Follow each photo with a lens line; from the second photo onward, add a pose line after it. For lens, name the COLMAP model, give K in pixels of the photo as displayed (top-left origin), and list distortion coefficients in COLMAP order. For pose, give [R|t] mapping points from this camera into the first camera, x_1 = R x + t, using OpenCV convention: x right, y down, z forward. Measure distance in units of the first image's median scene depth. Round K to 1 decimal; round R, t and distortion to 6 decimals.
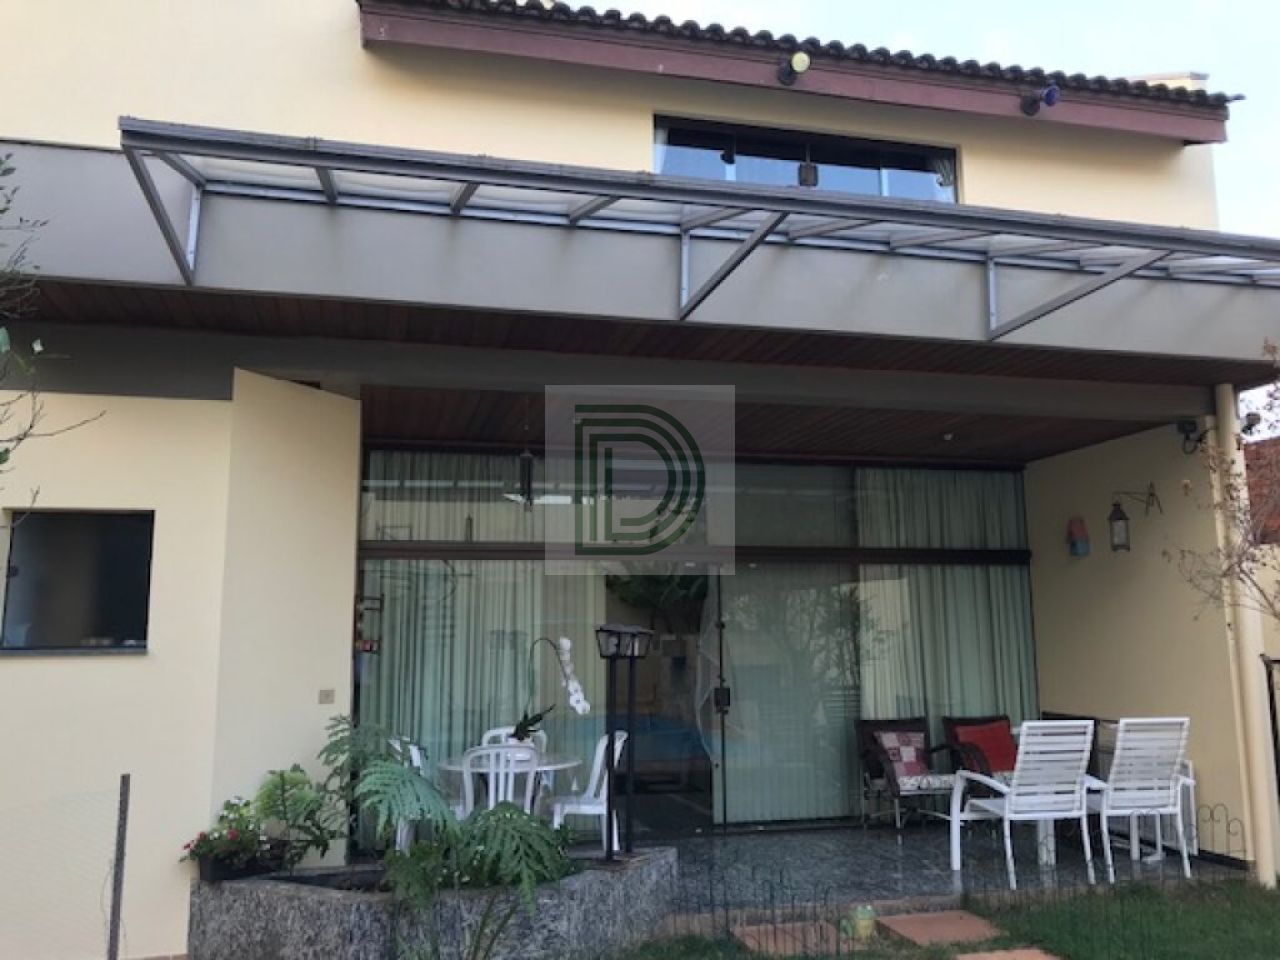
lens RADIAL K [[1065.2, 0, 637.1], [0, 1065.2, 460.2], [0, 0, 1]] dist [0.008908, 0.001785]
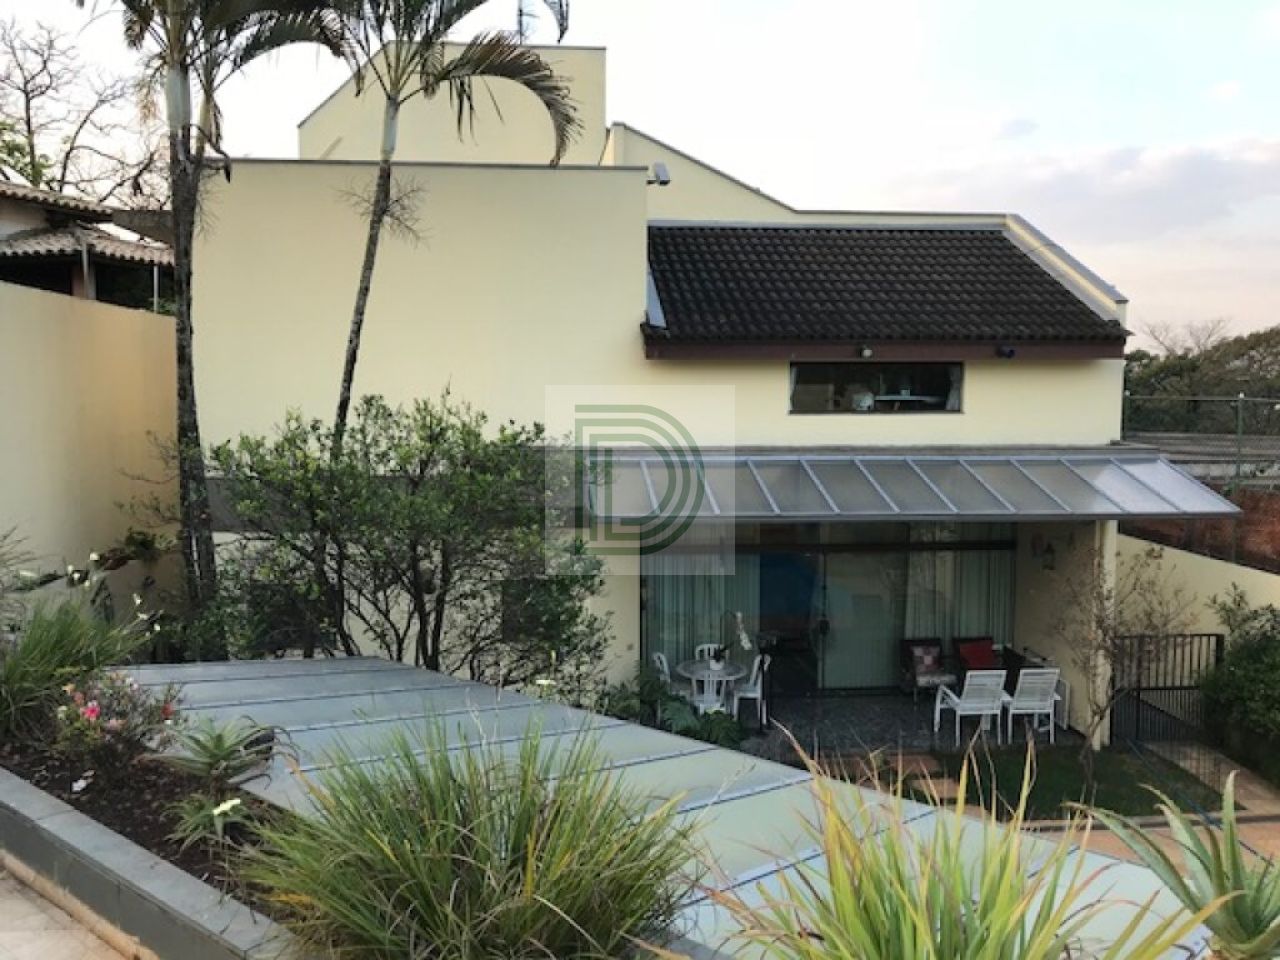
lens RADIAL K [[1053.4, 0, 628.1], [0, 1053.4, 481.4], [0, 0, 1]] dist [0.030591, -0.001677]
pose [[0.988738, 0.021442, -0.148115, 0.012510], [0.016574, 0.967908, 0.250758, -0.566263], [0.148739, -0.250389, 0.956651, -0.851714]]
